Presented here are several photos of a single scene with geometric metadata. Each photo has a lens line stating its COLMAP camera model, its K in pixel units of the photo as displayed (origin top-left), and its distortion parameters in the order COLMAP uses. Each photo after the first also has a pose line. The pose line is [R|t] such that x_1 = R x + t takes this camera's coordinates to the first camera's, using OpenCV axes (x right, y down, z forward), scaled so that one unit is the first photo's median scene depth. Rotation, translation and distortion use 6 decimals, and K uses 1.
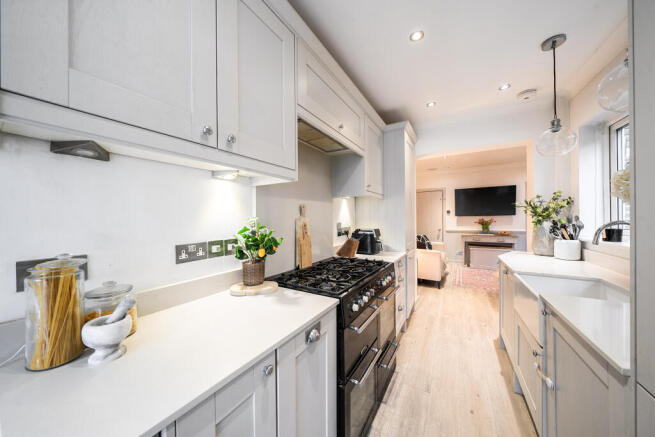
lens RADIAL K [[222.3, 0, 326.7], [0, 222.3, 216.9], [0, 0, 1]] dist [-0.004994, -0.000118]
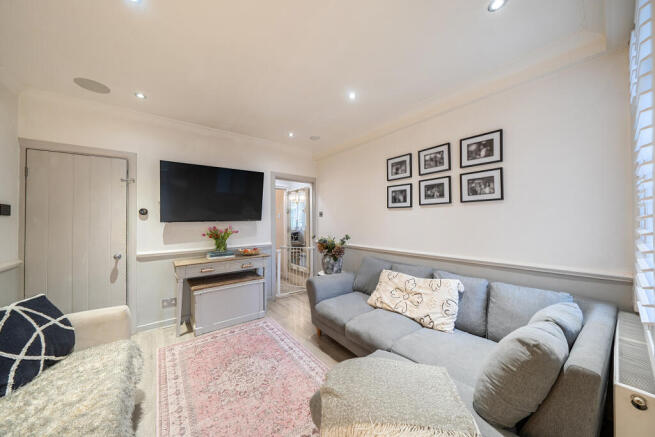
lens RADIAL K [[222.3, 0, 313.1], [0, 222.3, 220.2], [0, 0, 1]] dist [-0.004994, -0.000118]
pose [[0.397255, 0.008894, 0.917665, 0.314007], [0.002601, 0.999938, -0.010818, -0.001700], [-0.917704, 0.006685, 0.397208, 0.580469]]
